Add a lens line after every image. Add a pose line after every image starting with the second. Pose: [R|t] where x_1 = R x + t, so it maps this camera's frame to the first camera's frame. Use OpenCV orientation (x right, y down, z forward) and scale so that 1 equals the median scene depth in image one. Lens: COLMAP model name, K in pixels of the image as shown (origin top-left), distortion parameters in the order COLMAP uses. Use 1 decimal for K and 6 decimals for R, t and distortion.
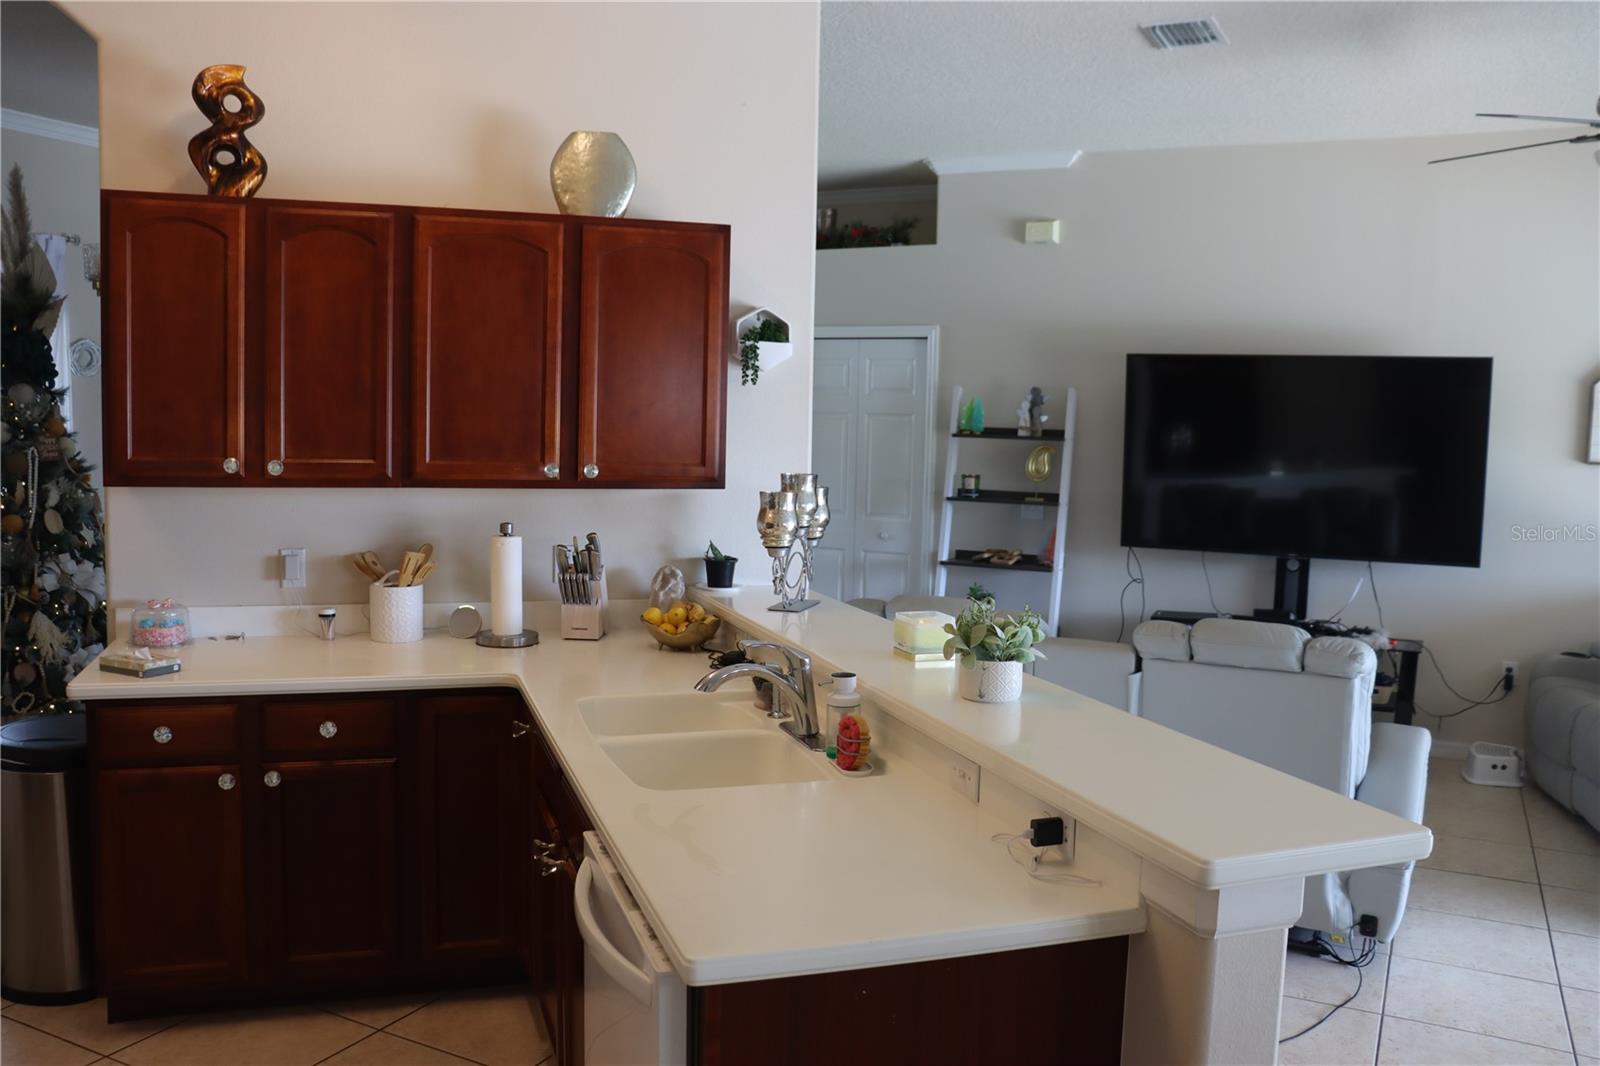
lens RADIAL K [[1333.0, 0, 799.9], [0, 1333.0, 529.0], [0, 0, 1]] dist [-0.175978, 0.152825]
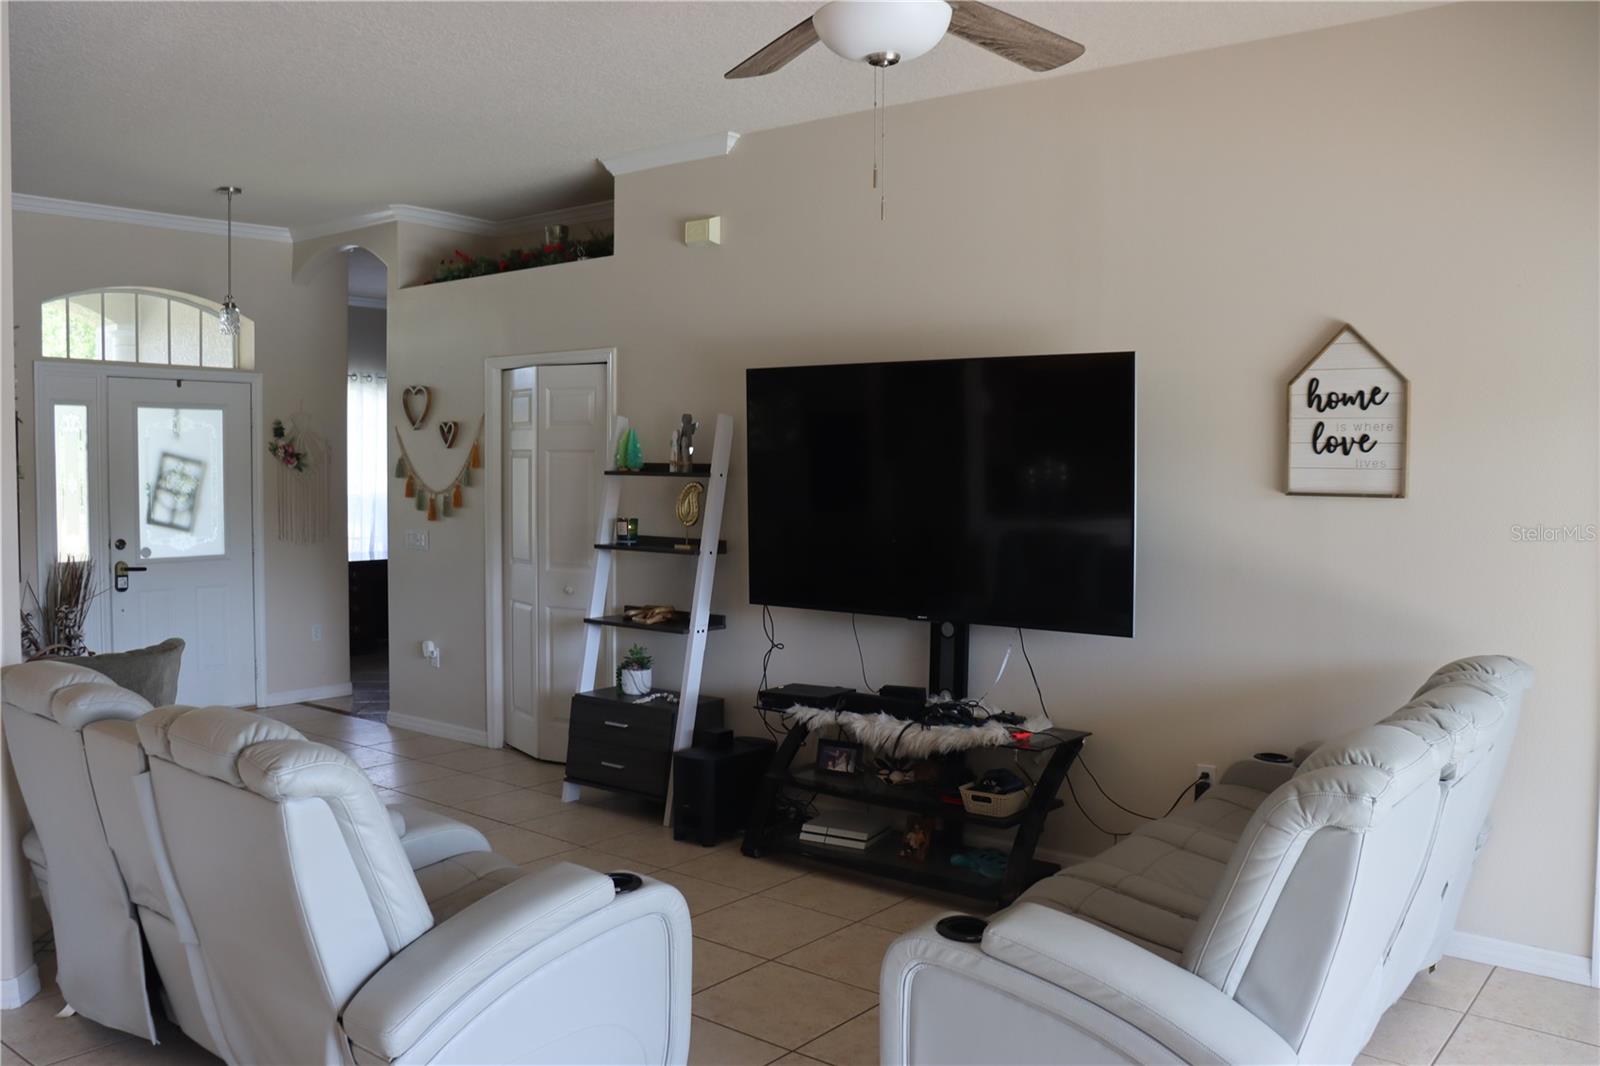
lens RADIAL K [[1333.0, 0, 795.3], [0, 1333.0, 528.2], [0, 0, 1]] dist [-0.175978, 0.152825]
pose [[0.978085, -0.005539, -0.208133, 0.423983], [-0.002100, 0.999333, -0.036467, -0.003596], [0.208196, 0.036105, 0.977421, 0.187603]]
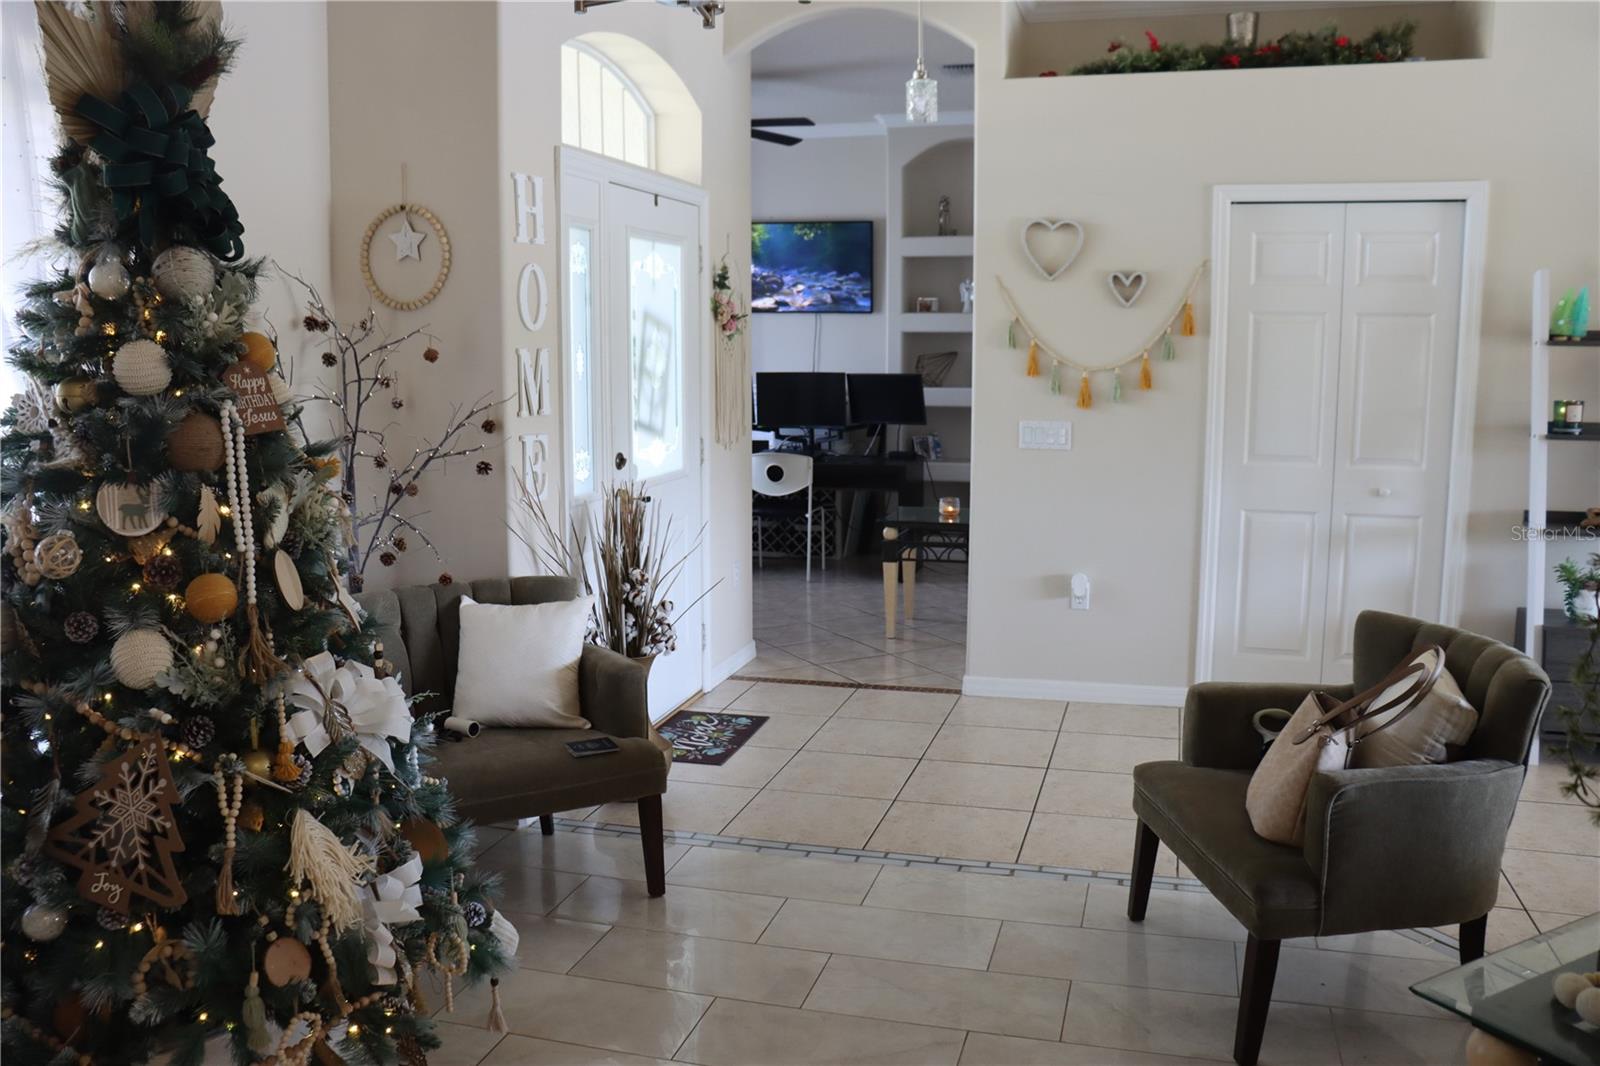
lens RADIAL K [[1333.0, 0, 796.3], [0, 1333.0, 528.1], [0, 0, 1]] dist [-0.175978, 0.152825]
pose [[0.983166, -0.050146, 0.175700, -0.389083], [0.039625, 0.997234, 0.062890, -0.033448], [-0.178367, -0.054869, 0.982433, 0.436438]]
